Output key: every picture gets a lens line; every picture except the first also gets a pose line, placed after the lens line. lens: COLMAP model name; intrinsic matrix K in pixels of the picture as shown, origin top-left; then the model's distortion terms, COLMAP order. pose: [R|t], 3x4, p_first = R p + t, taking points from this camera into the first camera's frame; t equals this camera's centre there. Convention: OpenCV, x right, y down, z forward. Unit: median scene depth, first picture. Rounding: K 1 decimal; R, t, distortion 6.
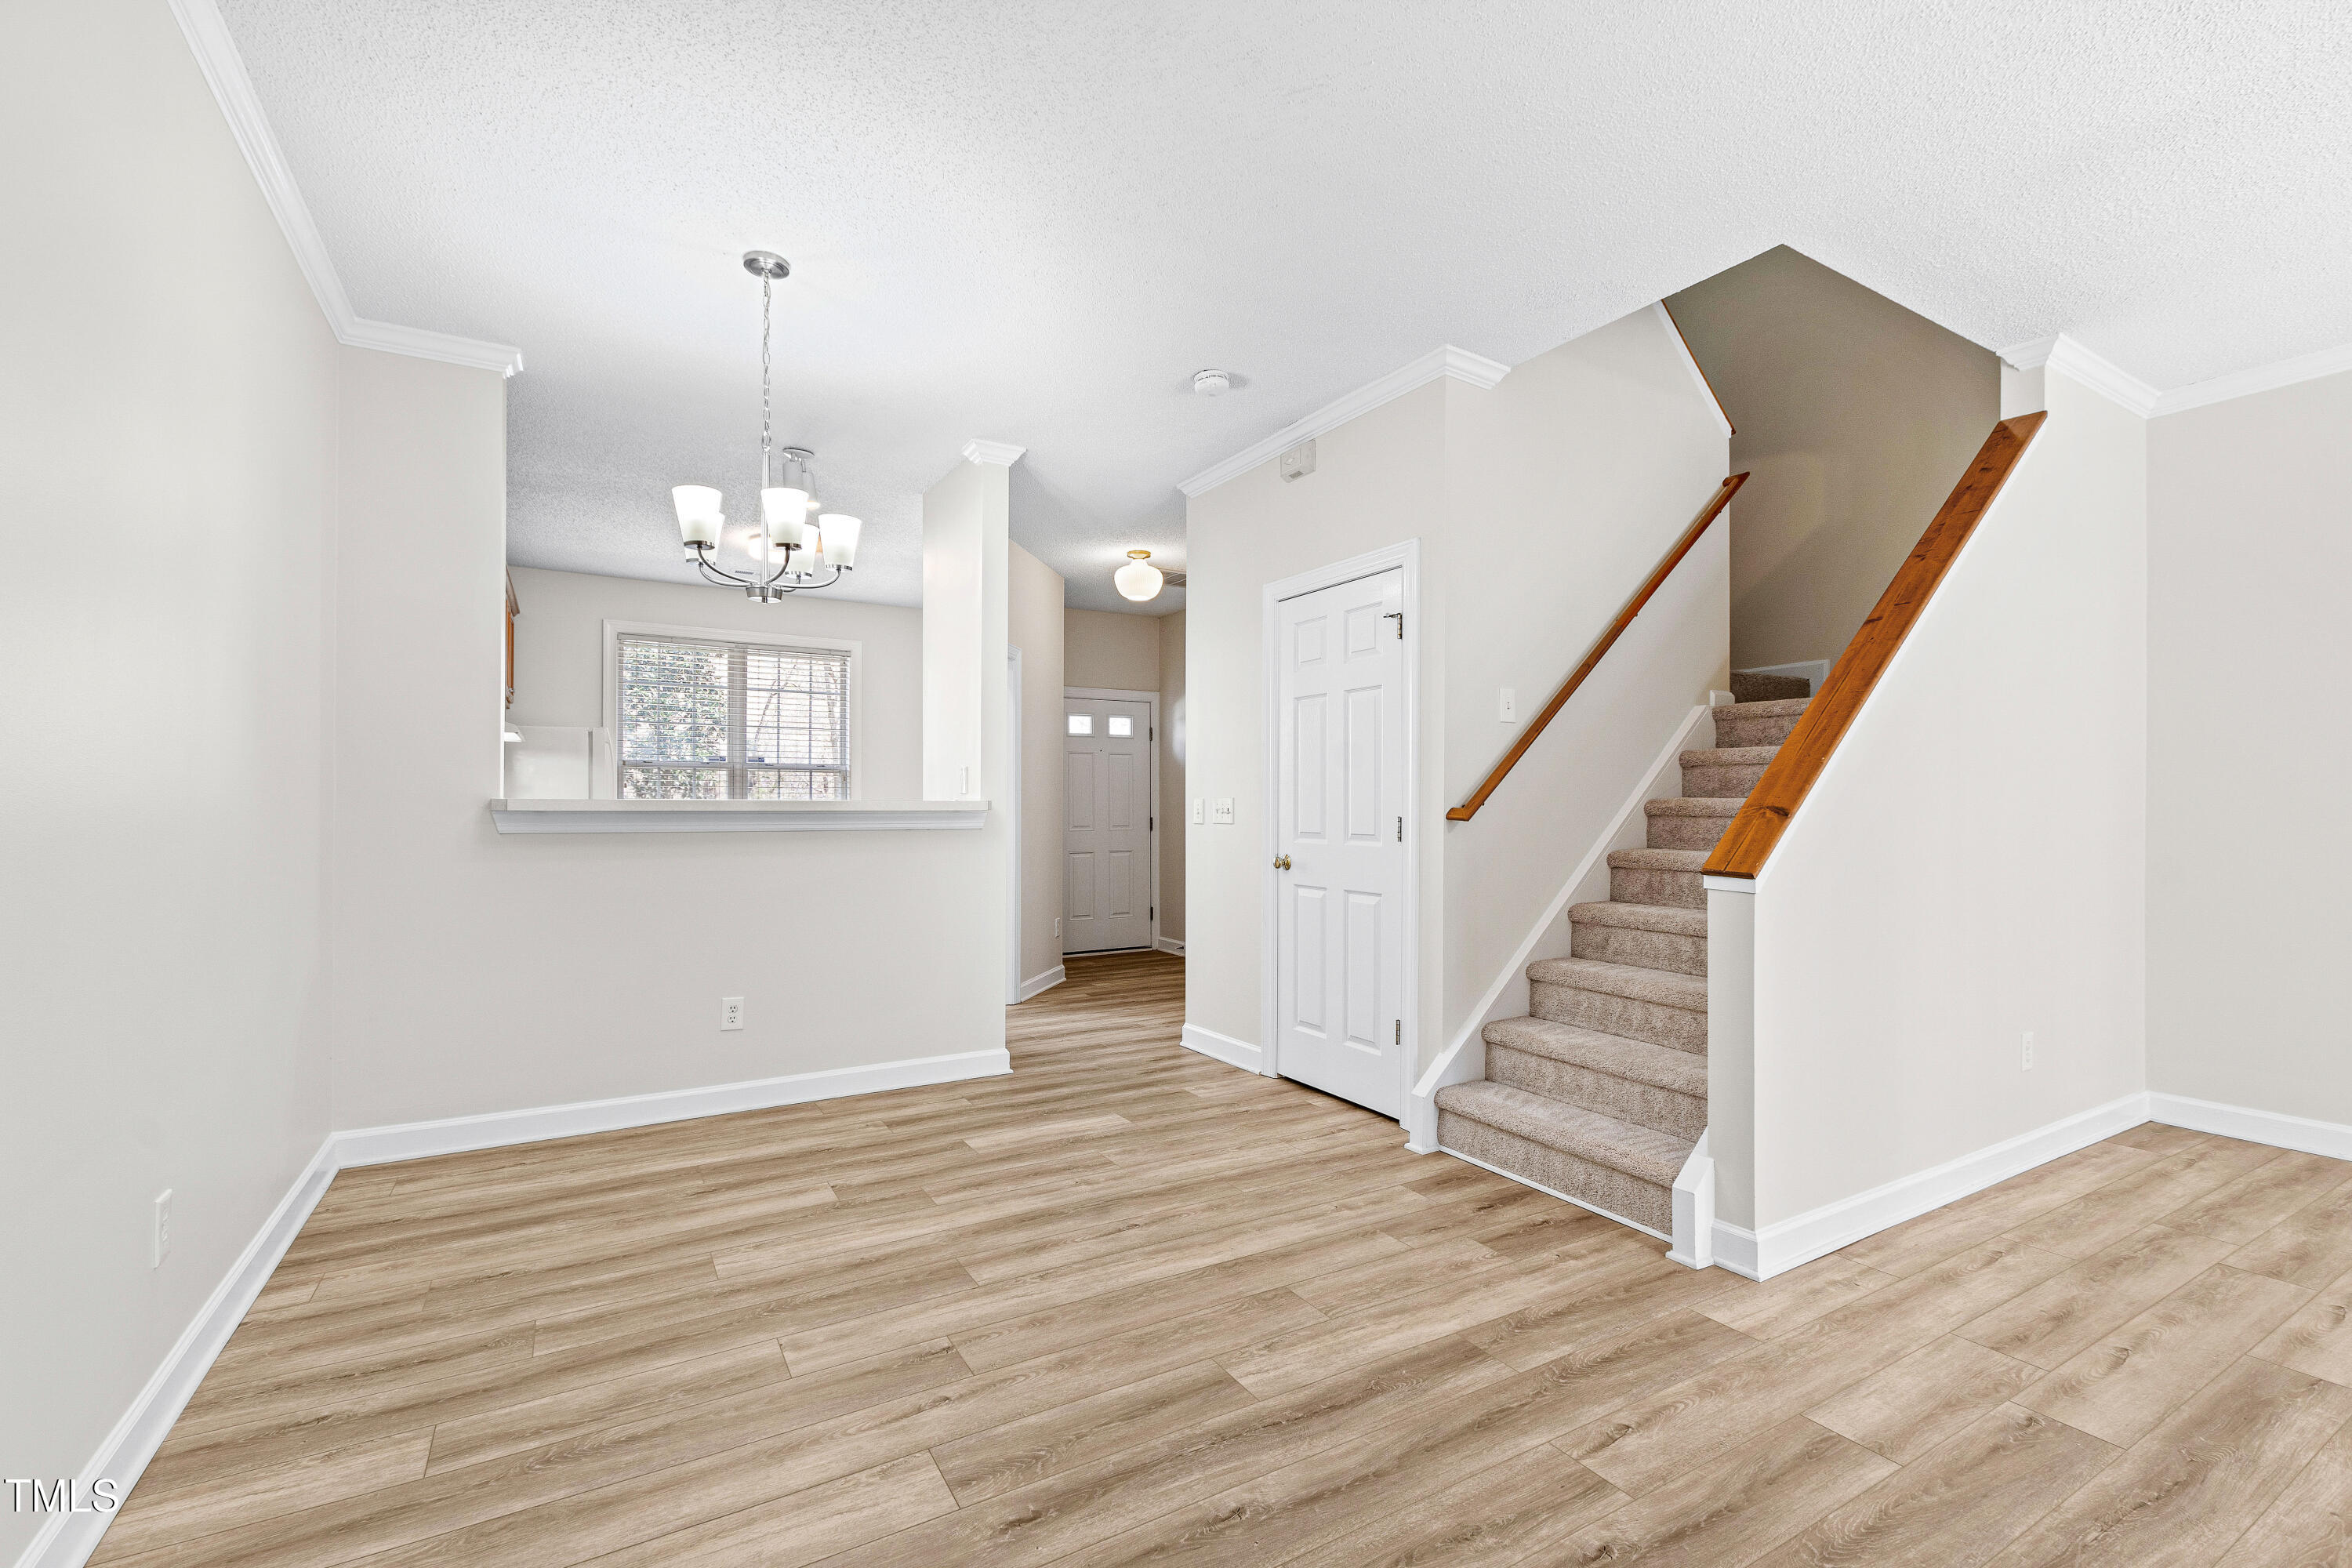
lens RADIAL K [[1019.3, 0, 1168.8], [0, 1019.3, 804.0], [0, 0, 1]] dist [0.001928, -0.001008]
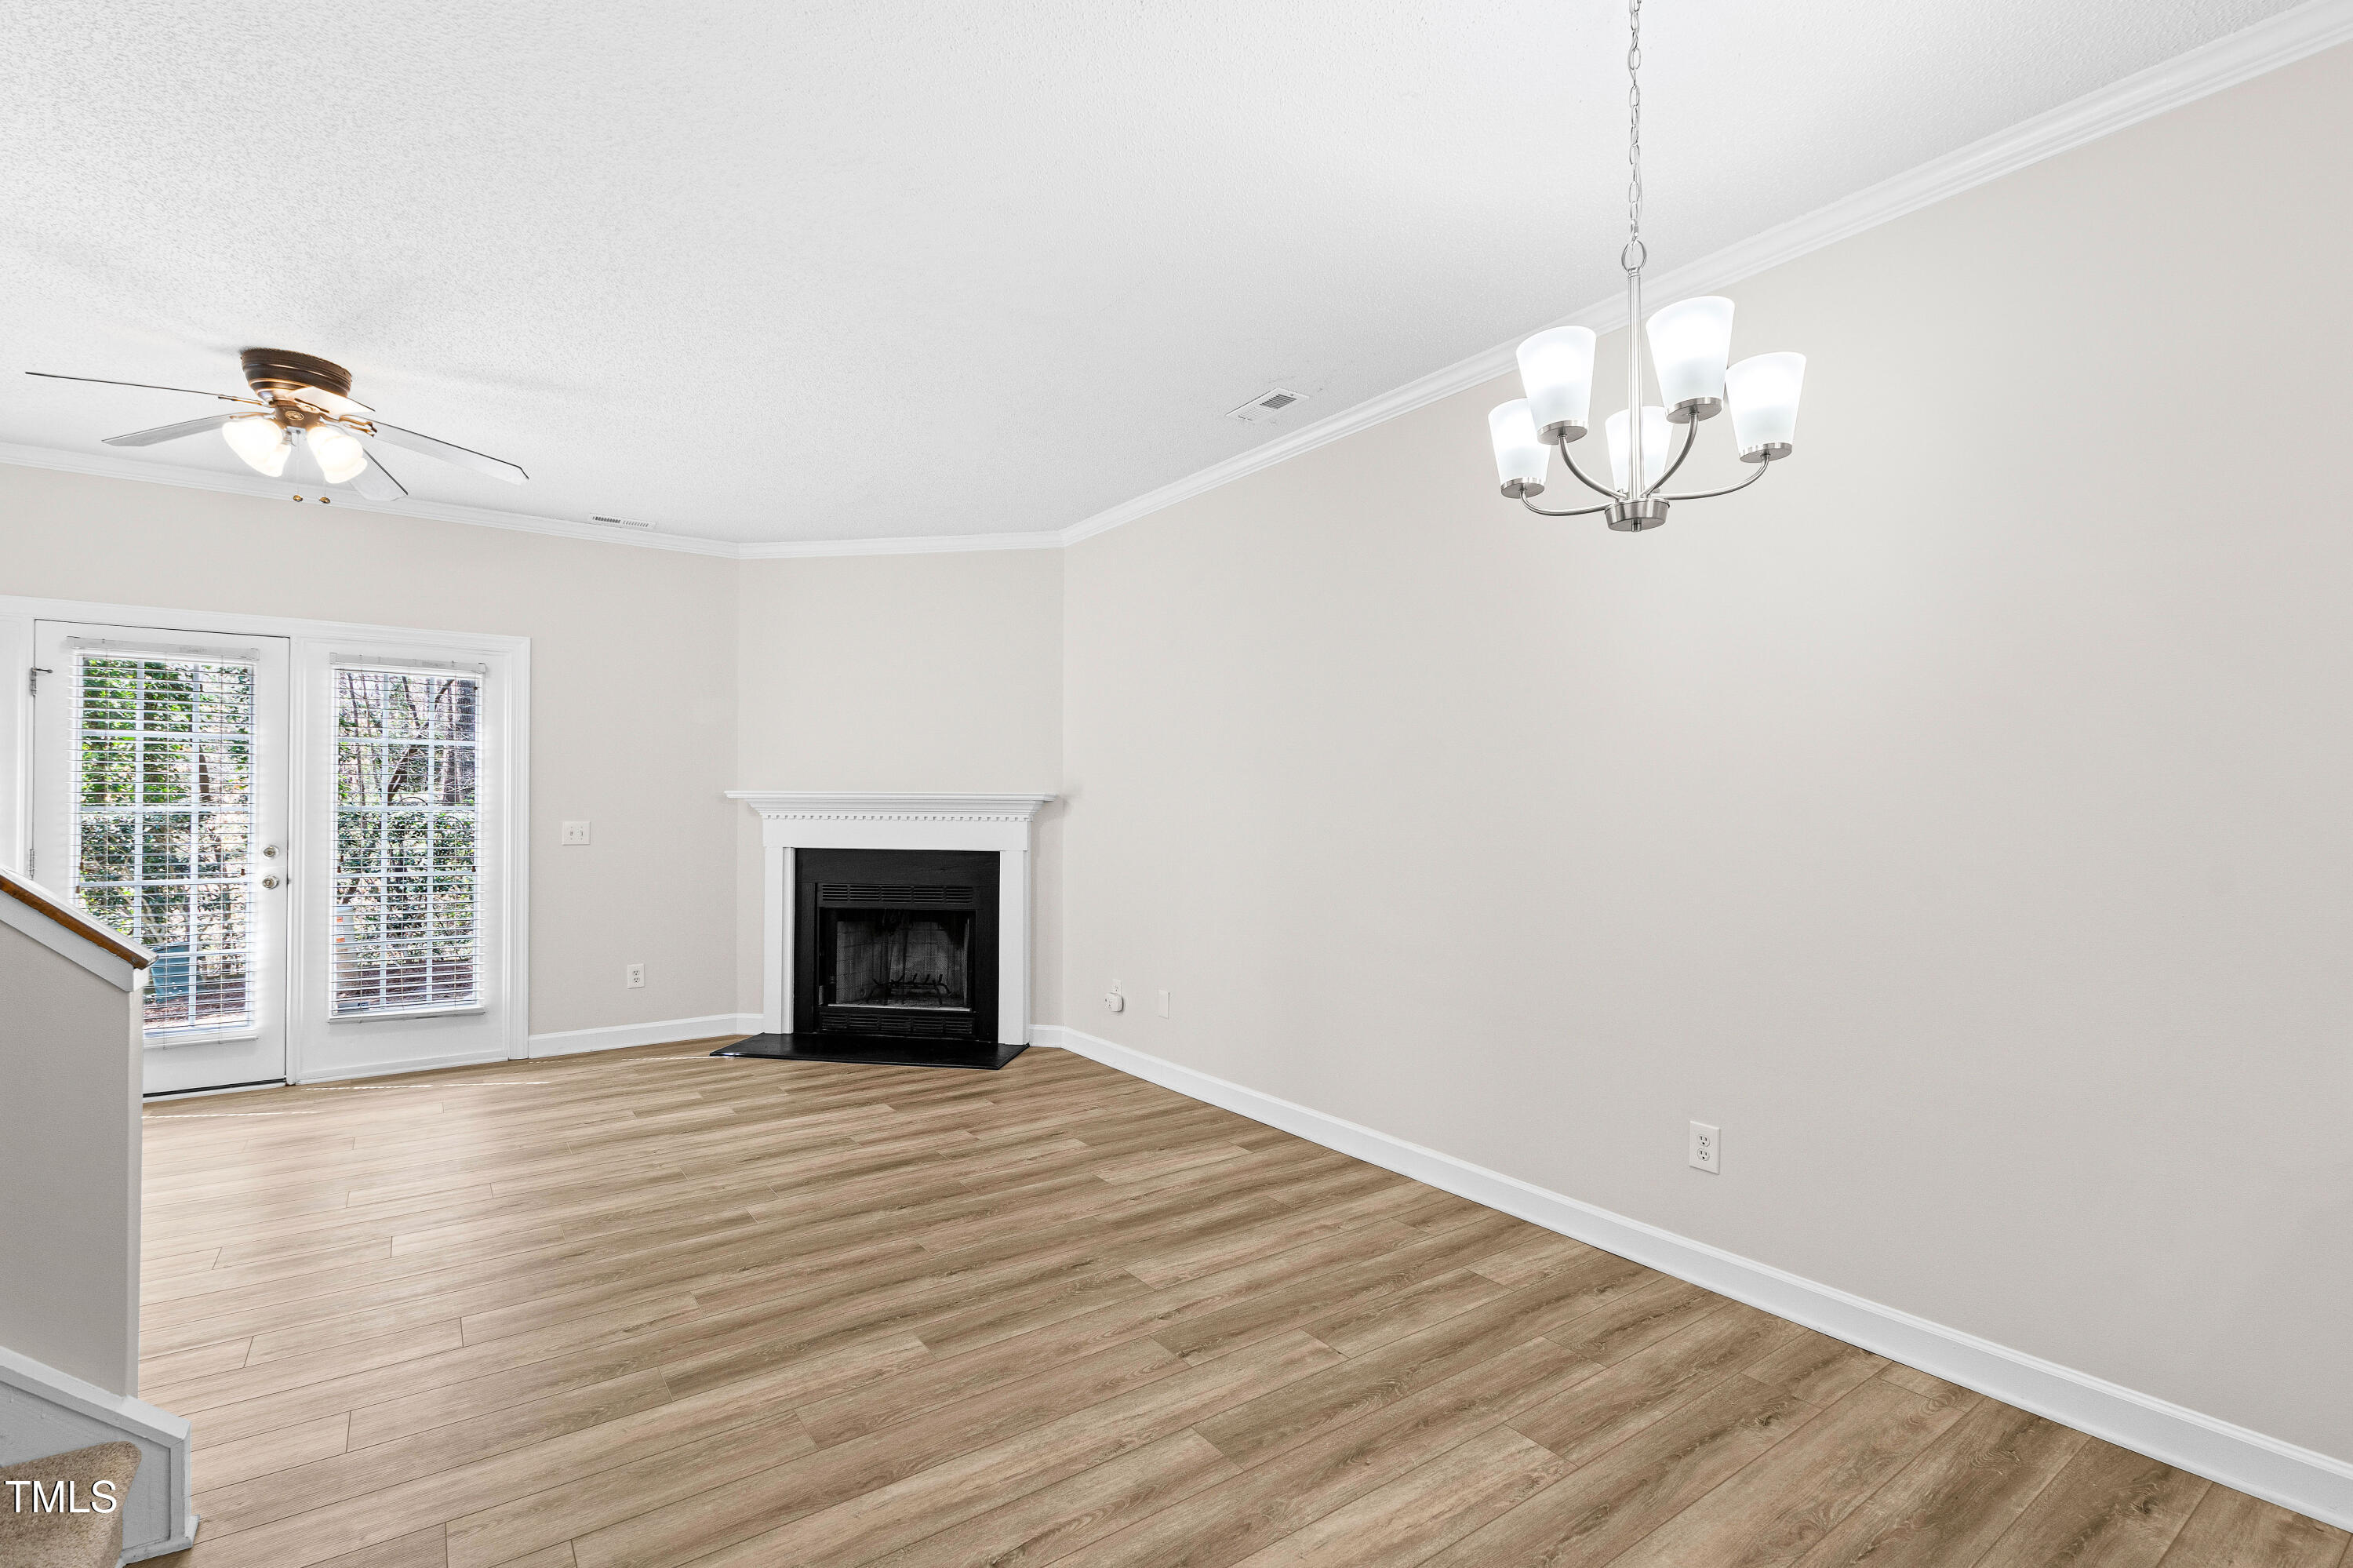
lens RADIAL K [[1058.1, 0, 1186.8], [0, 1058.1, 797.8], [0, 0, 1]] dist [0.000597, -0.000732]
pose [[-0.994587, -0.005709, -0.103754, -0.089094], [-0.005020, 0.999964, -0.006901, -0.046469], [0.103790, -0.006342, -0.994579, 1.902132]]
